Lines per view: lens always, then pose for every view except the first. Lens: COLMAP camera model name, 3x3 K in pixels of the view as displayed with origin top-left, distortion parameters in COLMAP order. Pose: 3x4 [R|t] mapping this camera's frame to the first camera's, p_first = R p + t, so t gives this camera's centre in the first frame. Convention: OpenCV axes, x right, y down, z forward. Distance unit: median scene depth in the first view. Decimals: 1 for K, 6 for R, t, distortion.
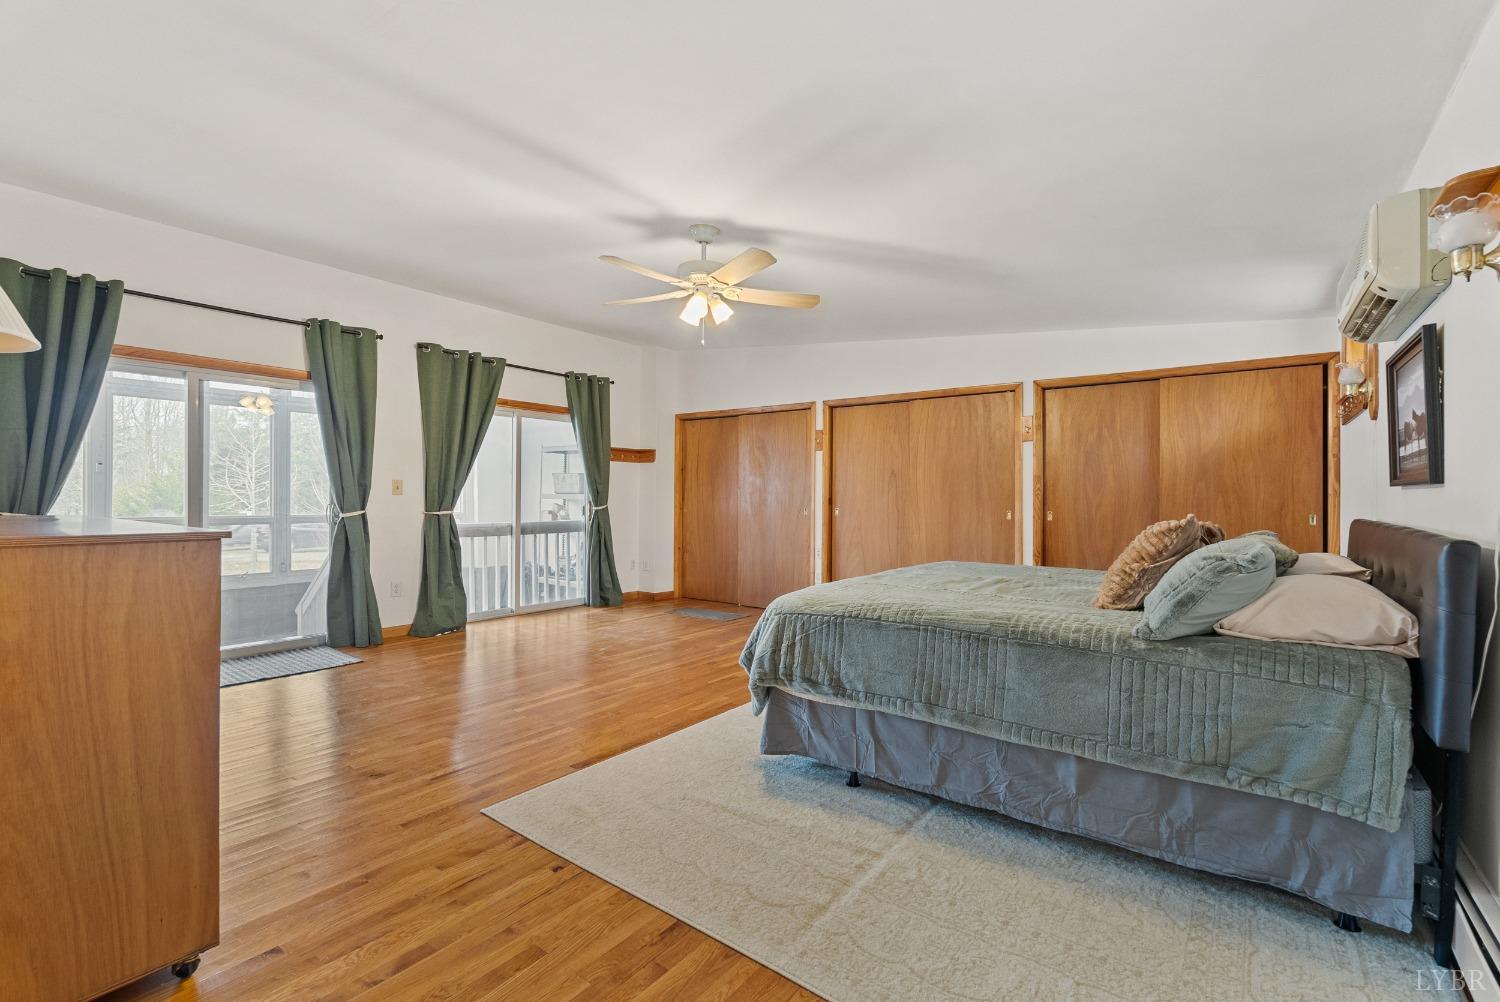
lens RADIAL K [[676.9, 0, 751.9], [0, 676.9, 502.8], [0, 0, 1]] dist [-0.001269, 0.000258]
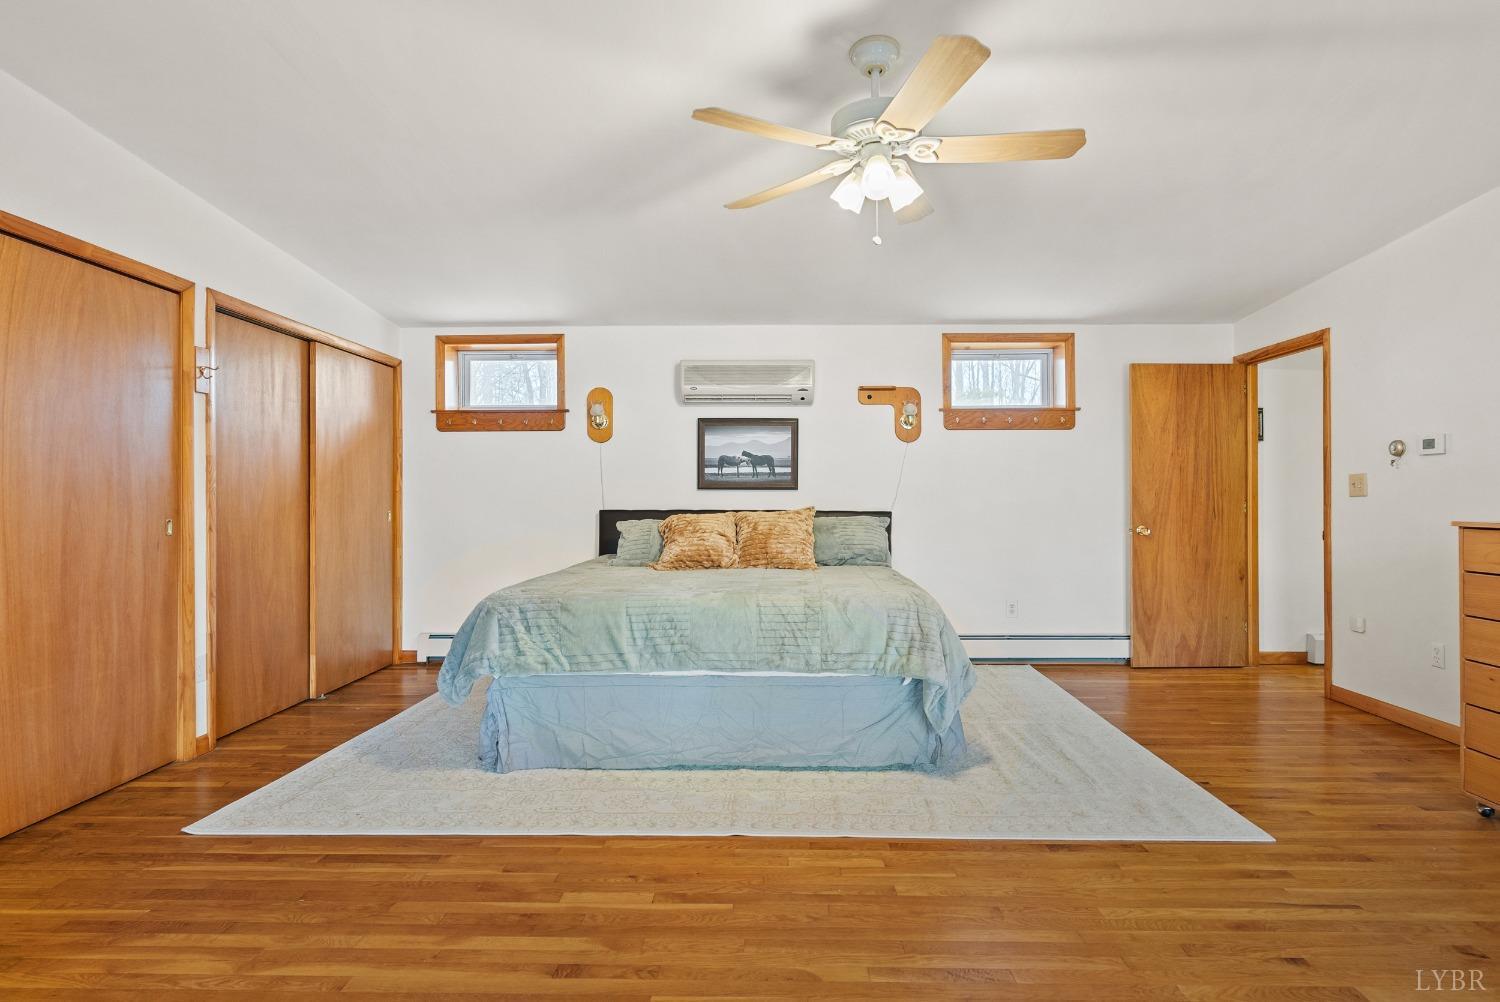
lens RADIAL K [[774.1, 0, 751.6], [0, 774.1, 496.9], [0, 0, 1]] dist [-0.006668, -0.000741]
pose [[-0.585502, -0.007477, 0.810637, -0.739684], [-0.003673, 0.999972, 0.006570, -0.017008], [-0.810663, 0.000869, -0.585513, 1.954655]]
